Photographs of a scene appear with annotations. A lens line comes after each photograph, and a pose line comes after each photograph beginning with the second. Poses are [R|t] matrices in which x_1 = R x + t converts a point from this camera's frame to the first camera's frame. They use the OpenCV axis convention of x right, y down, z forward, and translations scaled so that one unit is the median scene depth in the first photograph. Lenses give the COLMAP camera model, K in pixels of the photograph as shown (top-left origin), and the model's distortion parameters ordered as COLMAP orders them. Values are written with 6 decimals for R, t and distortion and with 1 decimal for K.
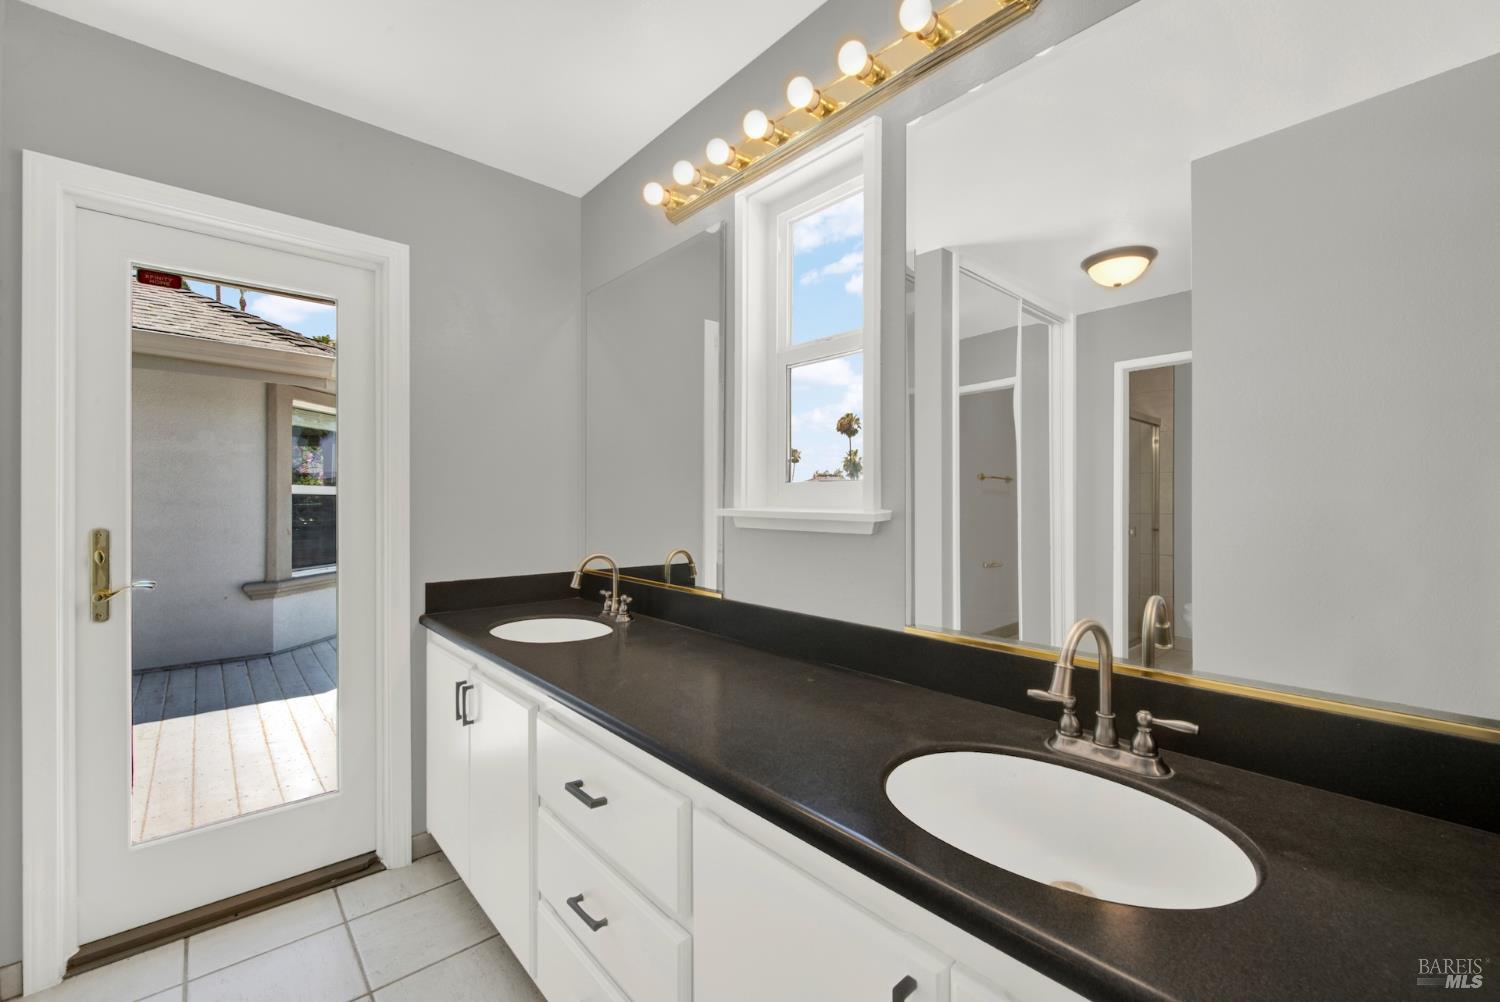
lens RADIAL K [[615.9, 0, 764.0], [0, 615.9, 511.0], [0, 0, 1]] dist [0.007281, -0.001971]
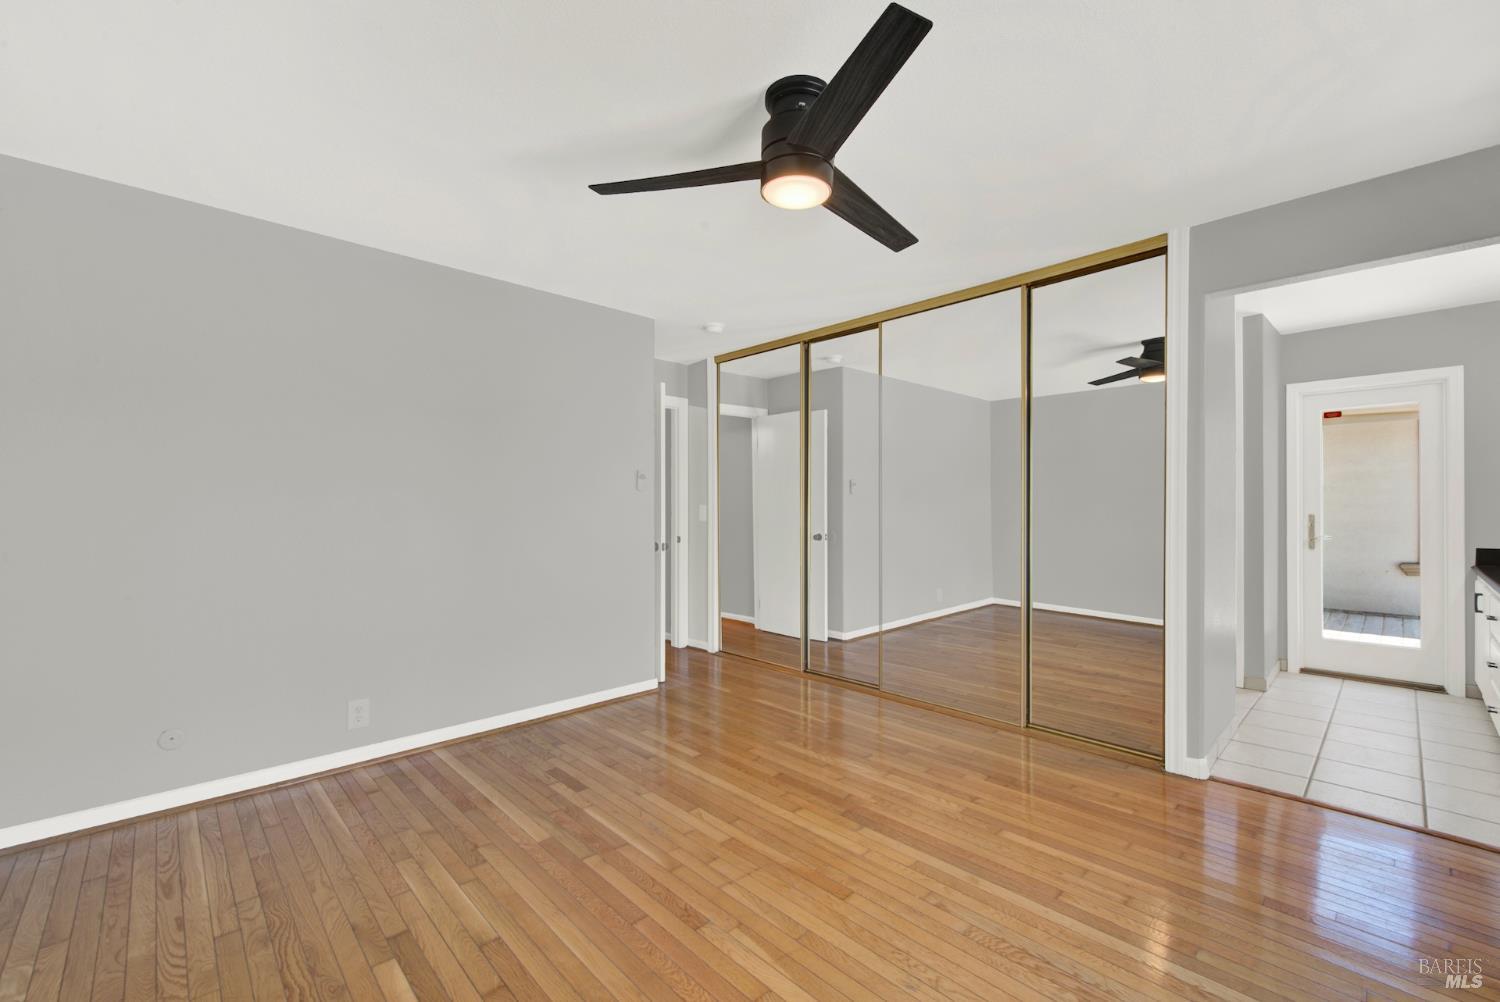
lens RADIAL K [[615.9, 0, 753.9], [0, 615.9, 513.3], [0, 0, 1]] dist [0.007281, -0.001971]
pose [[0.027327, -0.000413, -0.999626, 1.246509], [0.002270, 0.999997, -0.000351, 0.009803], [0.999624, -0.002259, 0.027328, -1.200368]]
